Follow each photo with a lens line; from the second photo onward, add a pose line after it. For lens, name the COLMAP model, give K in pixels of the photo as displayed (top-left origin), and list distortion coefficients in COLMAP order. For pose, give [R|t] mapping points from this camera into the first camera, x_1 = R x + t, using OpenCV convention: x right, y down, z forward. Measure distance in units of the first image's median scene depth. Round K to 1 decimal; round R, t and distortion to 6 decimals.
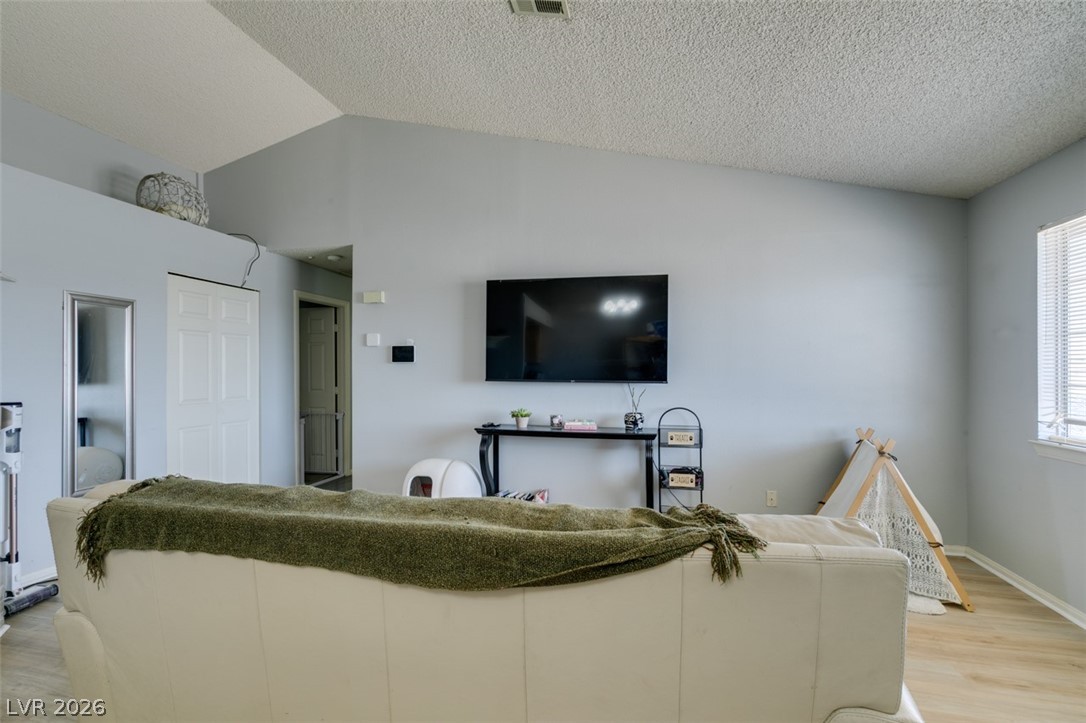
lens RADIAL K [[485.8, 0, 543.4], [0, 485.8, 367.8], [0, 0, 1]] dist [0.004552, 0.000205]
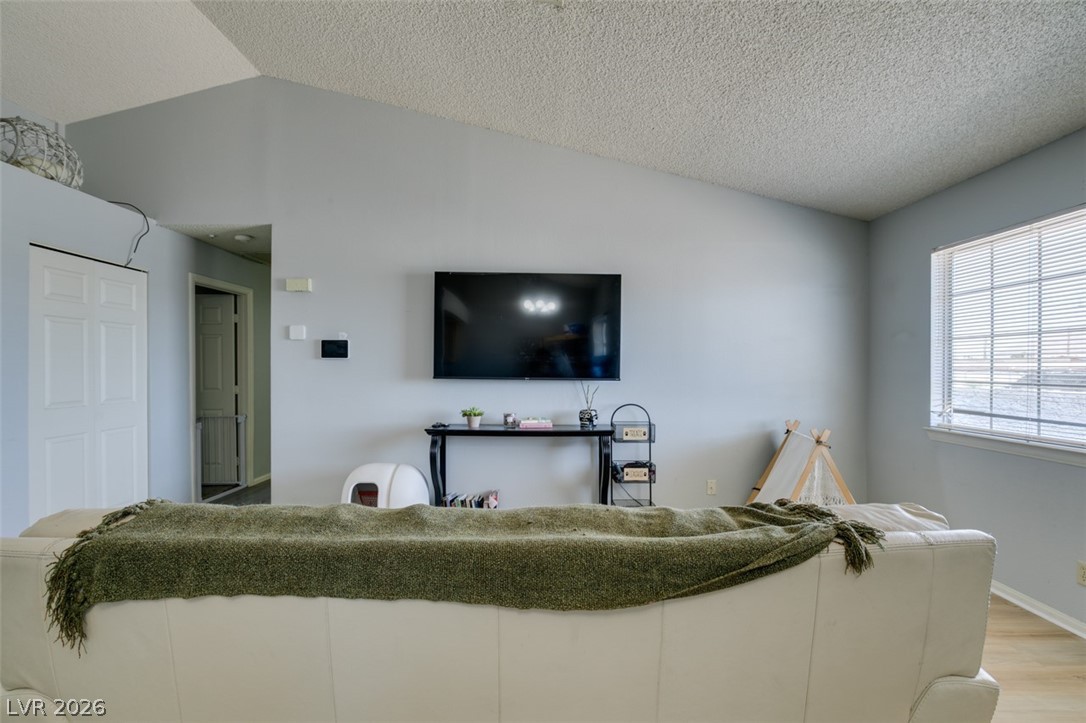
lens RADIAL K [[485.7, 0, 543.2], [0, 485.7, 367.5], [0, 0, 1]] dist [-0.000320, 0.000227]
pose [[0.974754, 0.002876, 0.223264, -0.140412], [-0.004115, 0.999979, 0.005085, -0.000200], [-0.223245, -0.005875, 0.974745, 0.040507]]
